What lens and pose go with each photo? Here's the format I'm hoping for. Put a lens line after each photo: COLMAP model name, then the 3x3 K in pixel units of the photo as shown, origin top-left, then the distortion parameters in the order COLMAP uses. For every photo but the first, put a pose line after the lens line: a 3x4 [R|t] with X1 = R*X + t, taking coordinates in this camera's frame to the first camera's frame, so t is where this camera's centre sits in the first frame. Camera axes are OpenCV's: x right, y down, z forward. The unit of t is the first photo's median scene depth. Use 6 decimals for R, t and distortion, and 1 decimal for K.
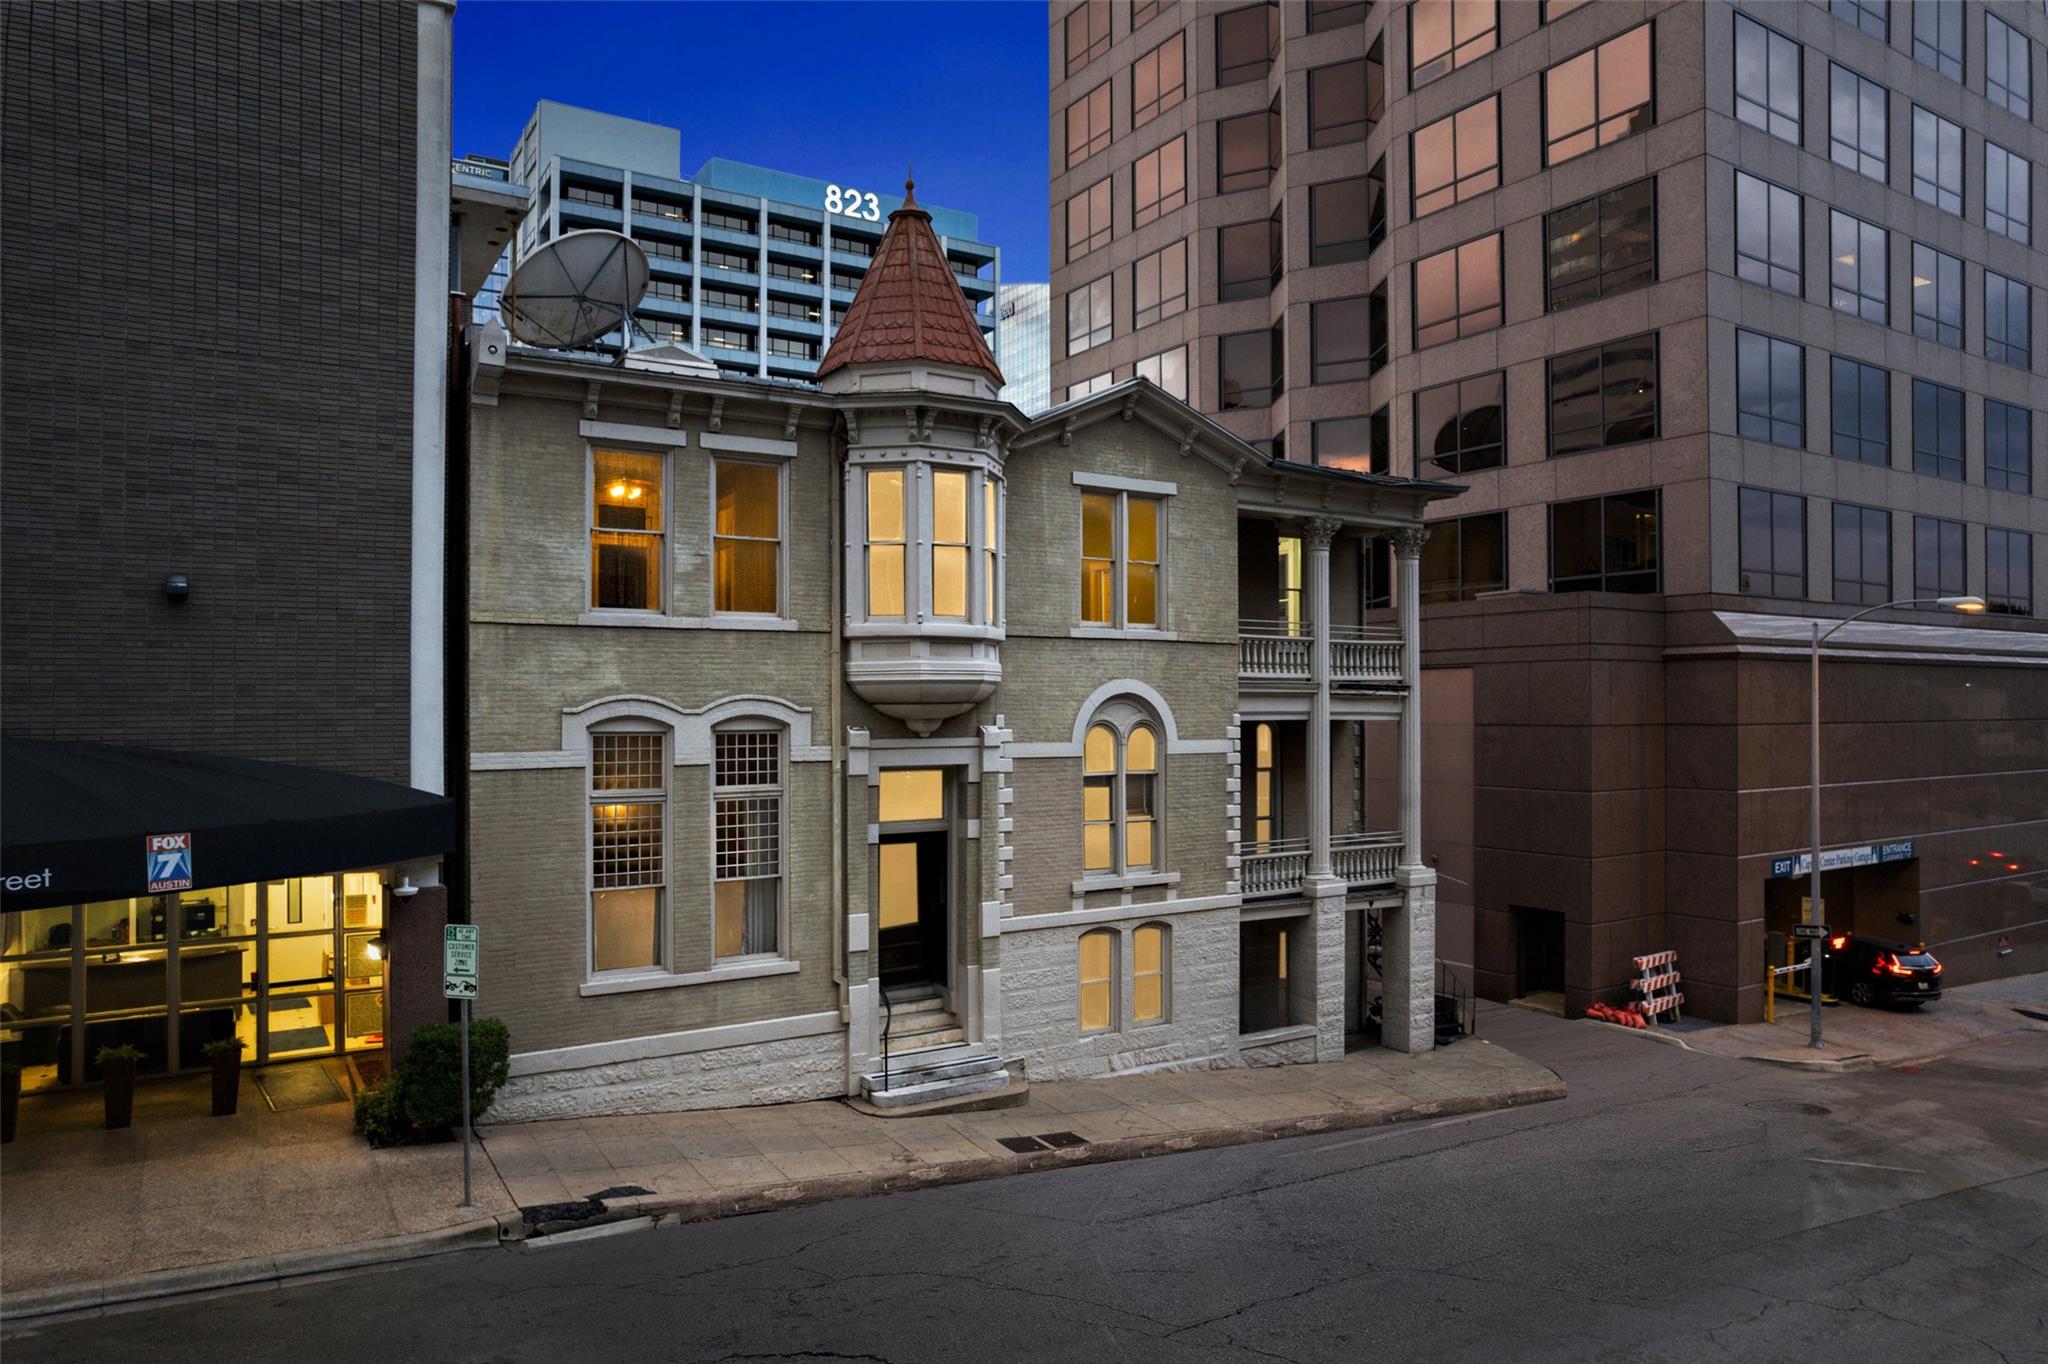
lens RADIAL K [[1288.3, 0, 1022.3], [0, 1288.3, 701.6], [0, 0, 1]] dist [-0.061255, 0.039212]
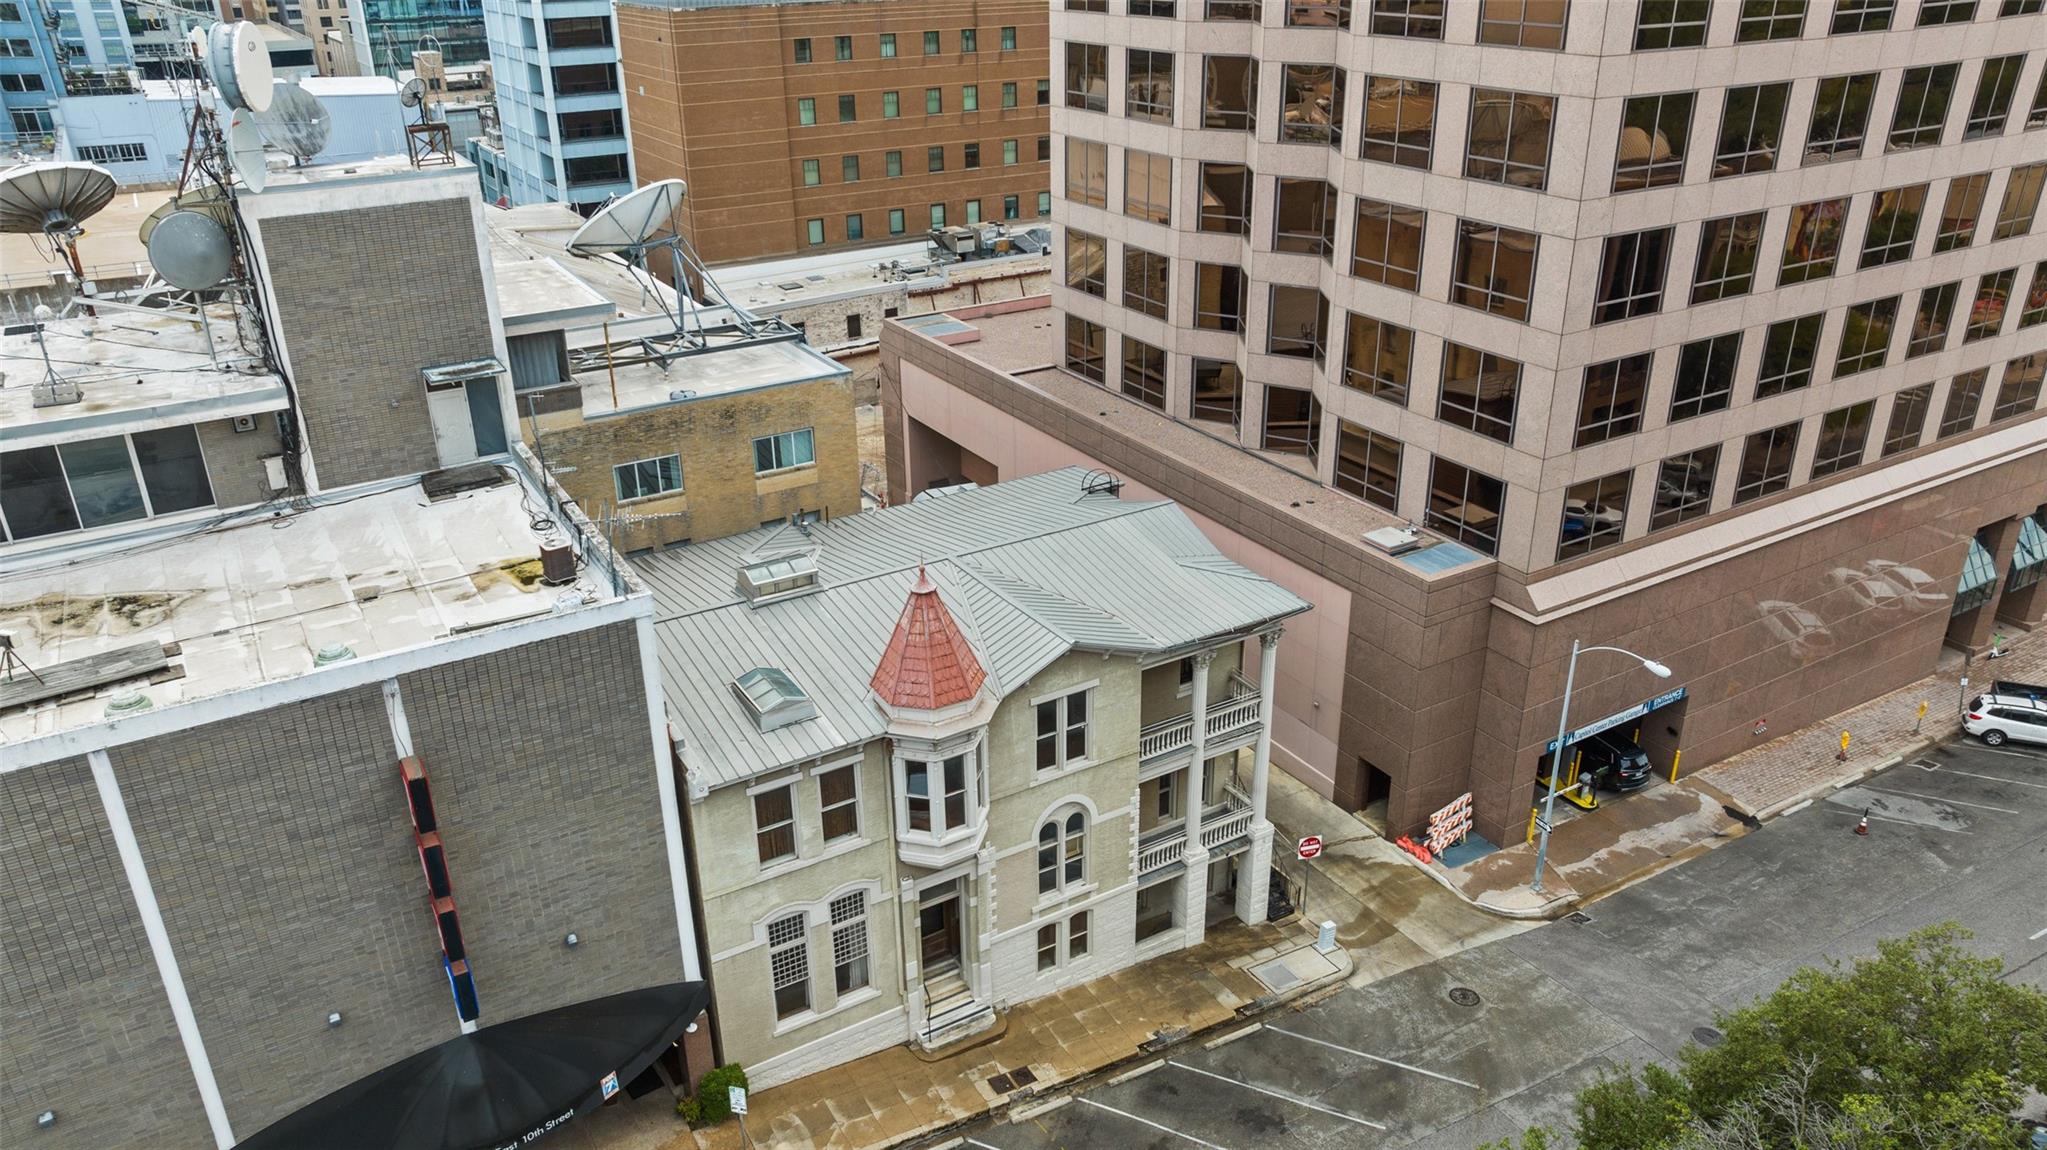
lens RADIAL K [[1425.8, 0, 1022.3], [0, 1425.8, 567.2], [0, 0, 1]] dist [-0.024363, 0.015662]
pose [[0.999718, -0.001681, -0.023676, 0.073783], [0.011346, 0.910007, 0.414437, -1.099088], [0.020849, -0.414589, 0.909770, -0.564155]]
